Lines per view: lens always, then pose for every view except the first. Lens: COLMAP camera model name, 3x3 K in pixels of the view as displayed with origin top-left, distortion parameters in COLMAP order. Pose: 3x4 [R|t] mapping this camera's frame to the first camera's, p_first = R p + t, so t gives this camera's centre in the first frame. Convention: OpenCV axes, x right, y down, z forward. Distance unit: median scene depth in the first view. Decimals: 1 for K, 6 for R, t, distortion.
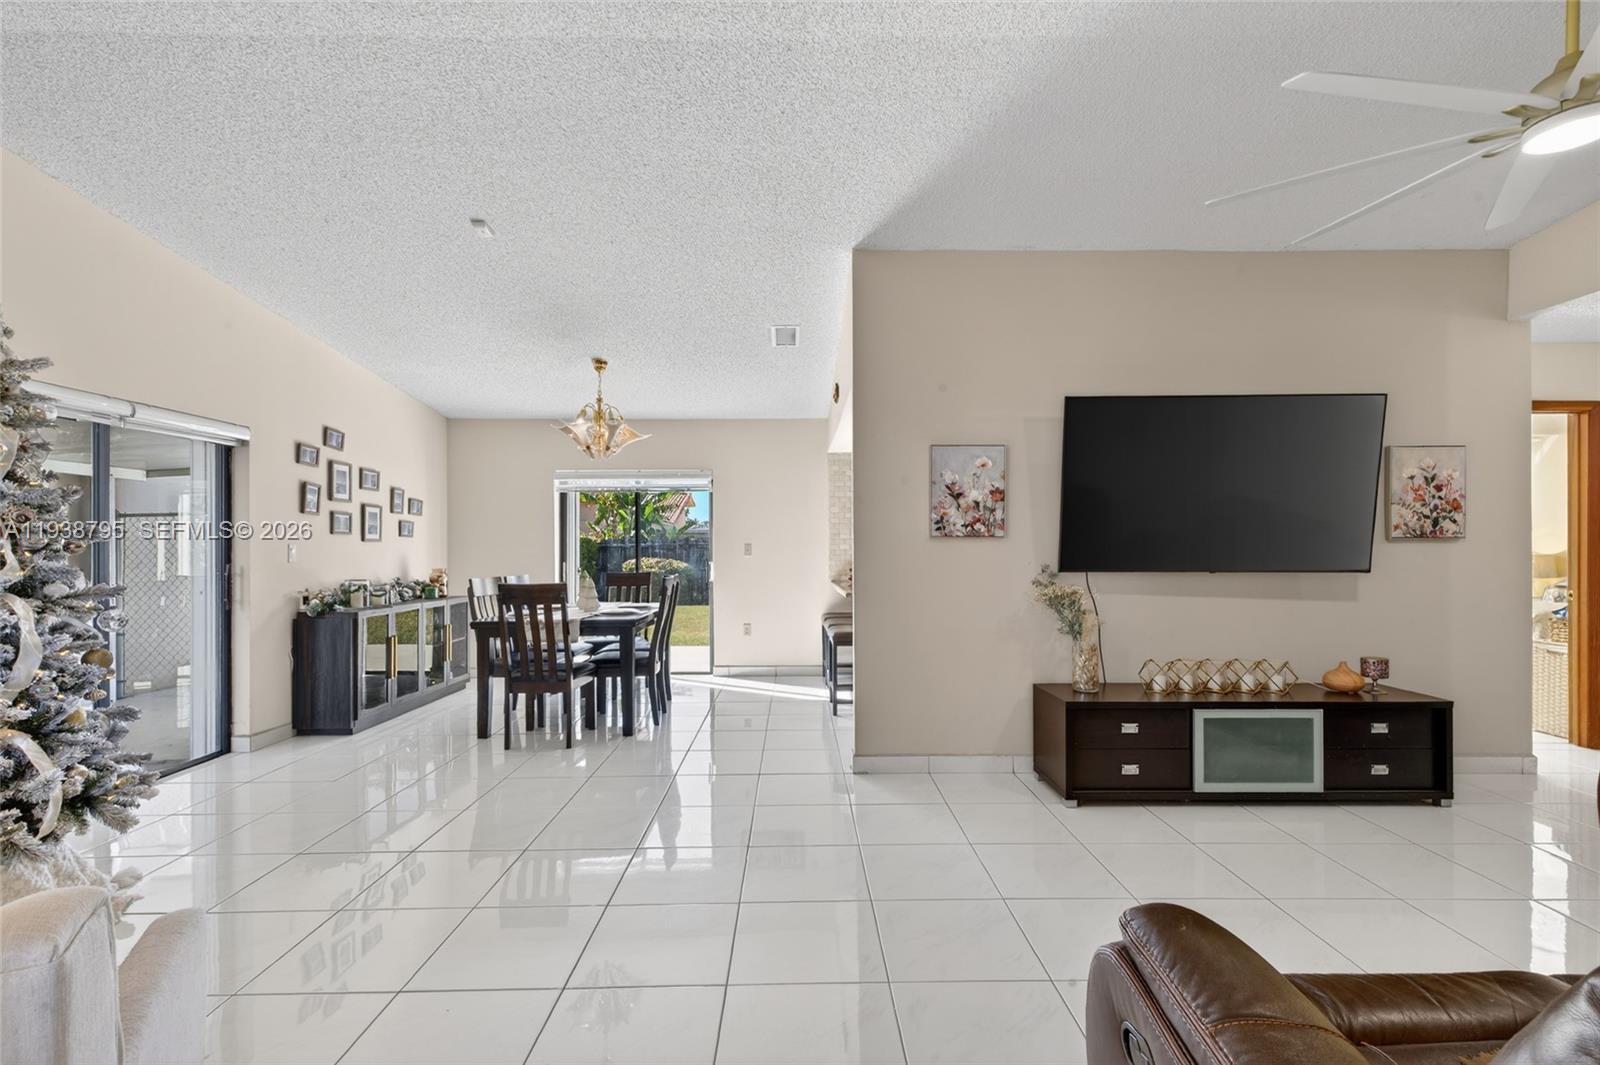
lens RADIAL K [[710.5, 0, 802.6], [0, 710.5, 543.4], [0, 0, 1]] dist [0.015473, 0.000117]
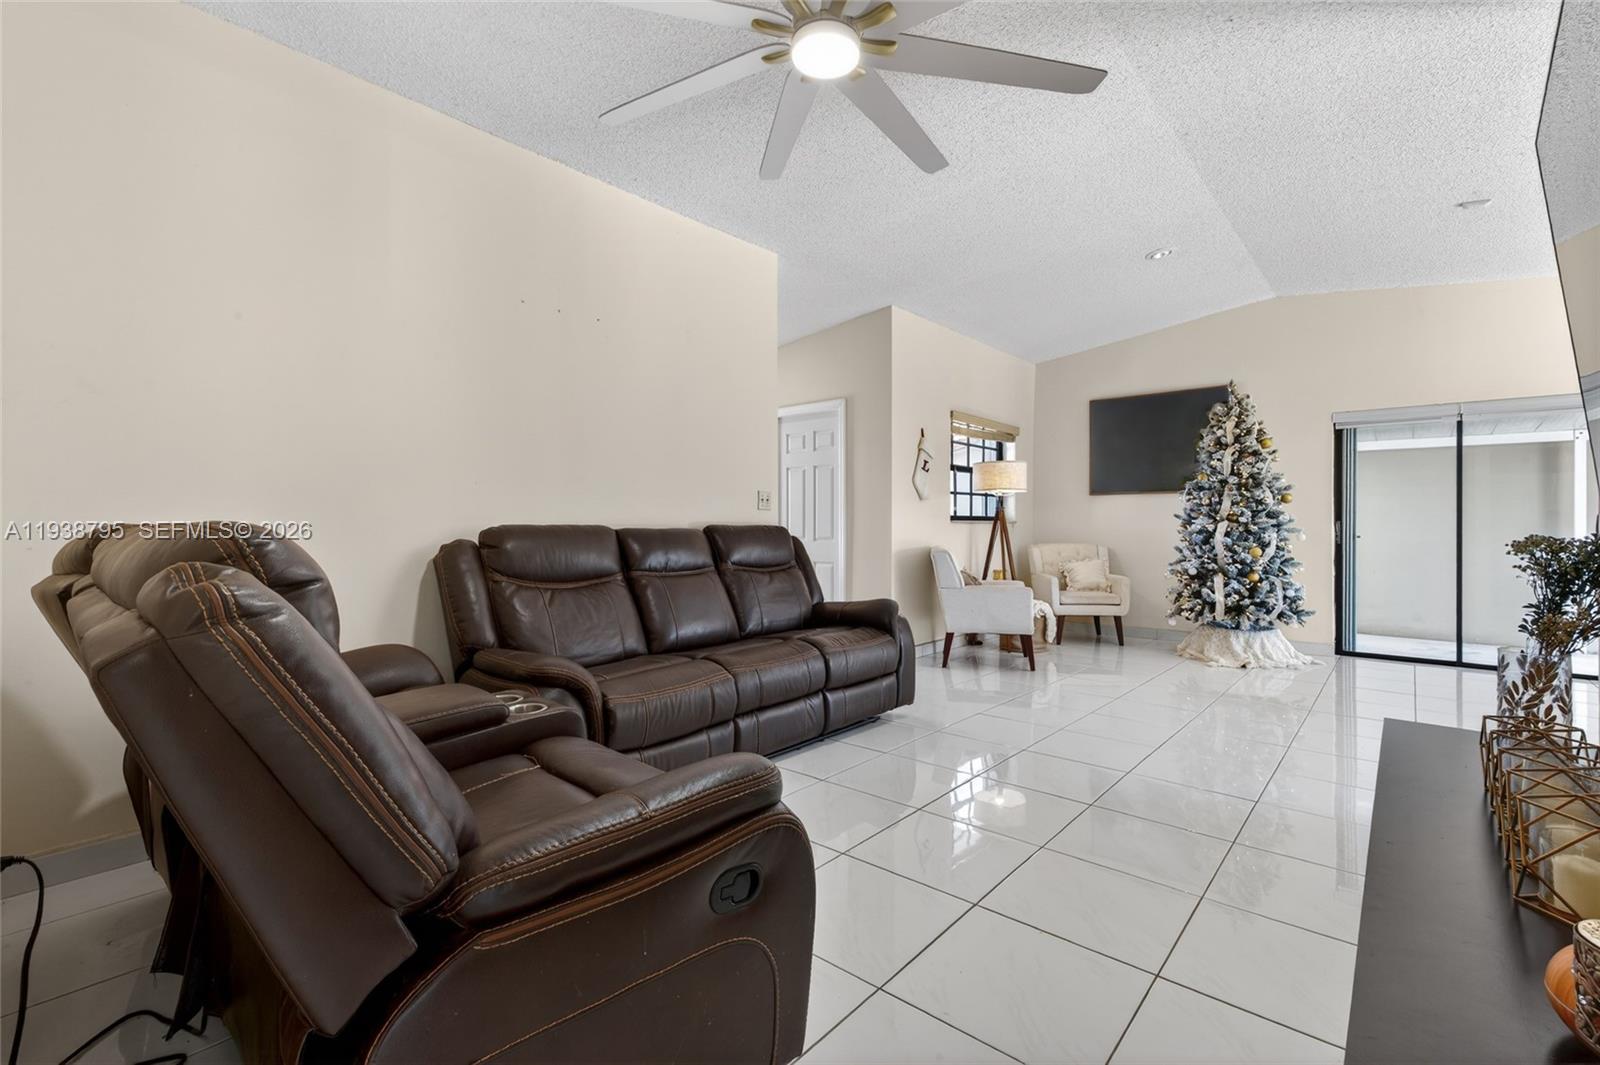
lens RADIAL K [[699.6, 0, 800.0], [0, 699.6, 532.5], [0, 0, 1]] dist [0.001245, -0.000100]
pose [[-0.665577, 0.012004, -0.746233, 0.796177], [0.000975, 0.999884, 0.015215, 0.034924], [0.746329, 0.009399, -0.665511, 0.710001]]
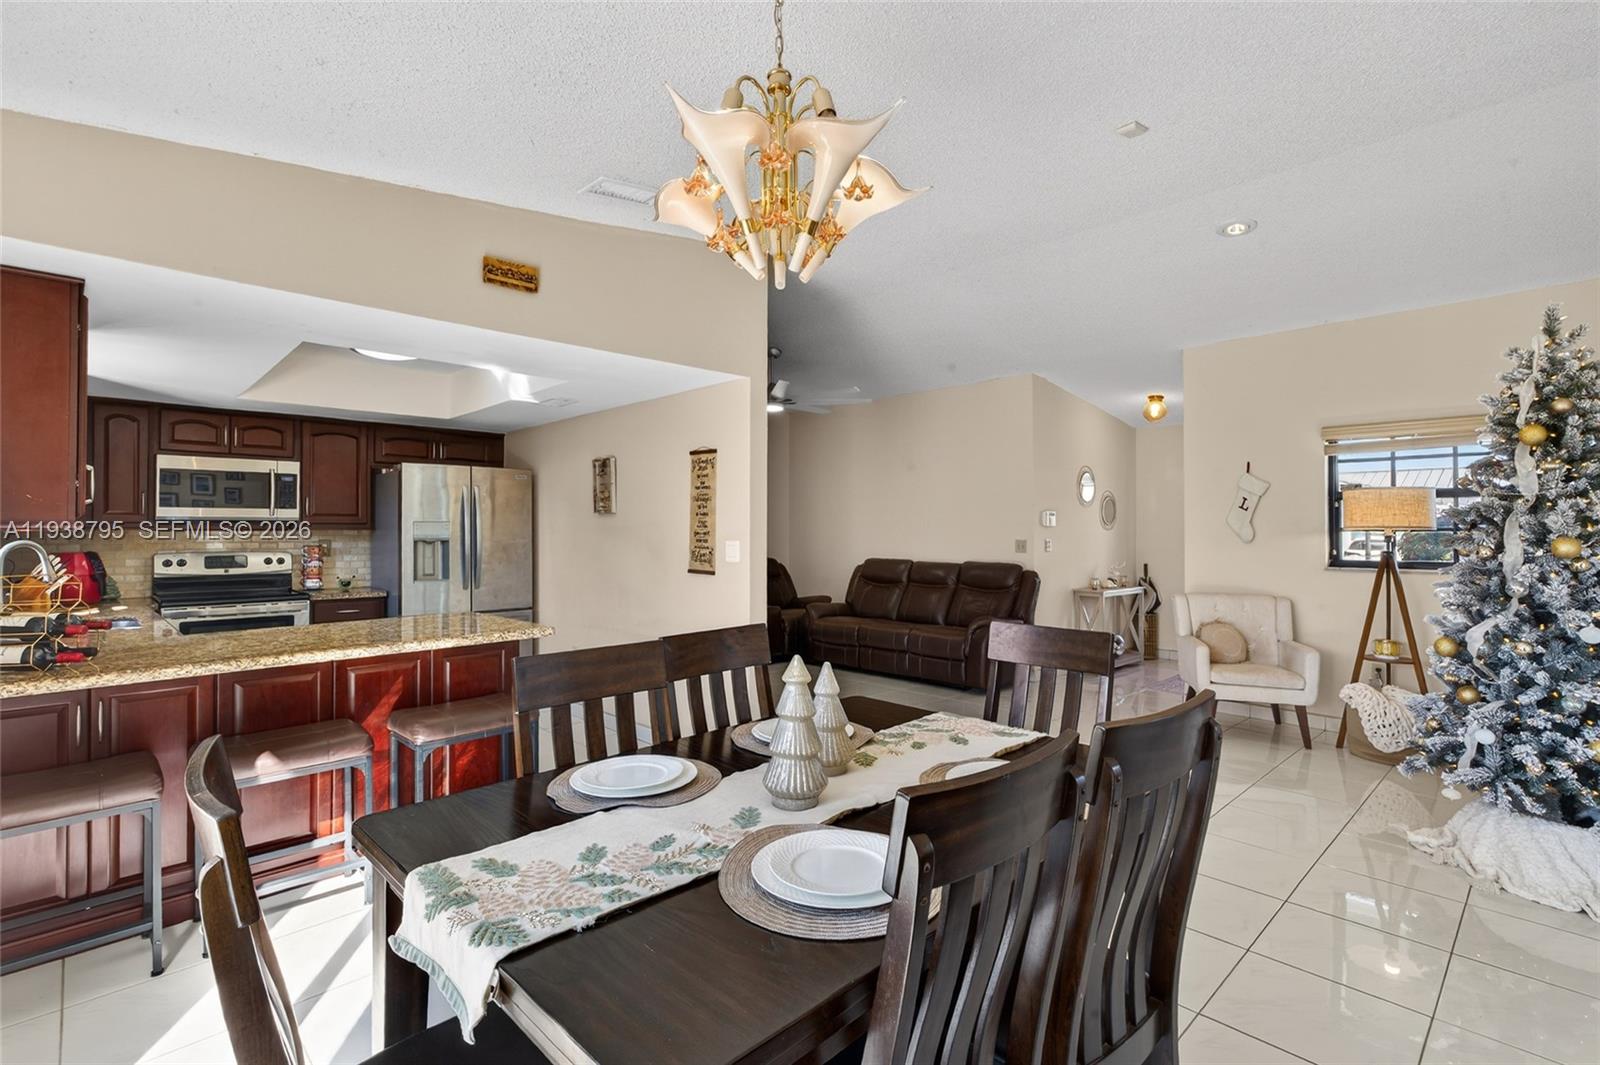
lens RADIAL K [[757.3, 0, 803.9], [0, 757.3, 528.6], [0, 0, 1]] dist [0.003002, 0.000295]
pose [[-0.697853, 0.004694, 0.716226, -0.581805], [-0.002207, 0.999960, -0.008704, -0.011354], [-0.716238, -0.007655, -0.697814, 1.365273]]
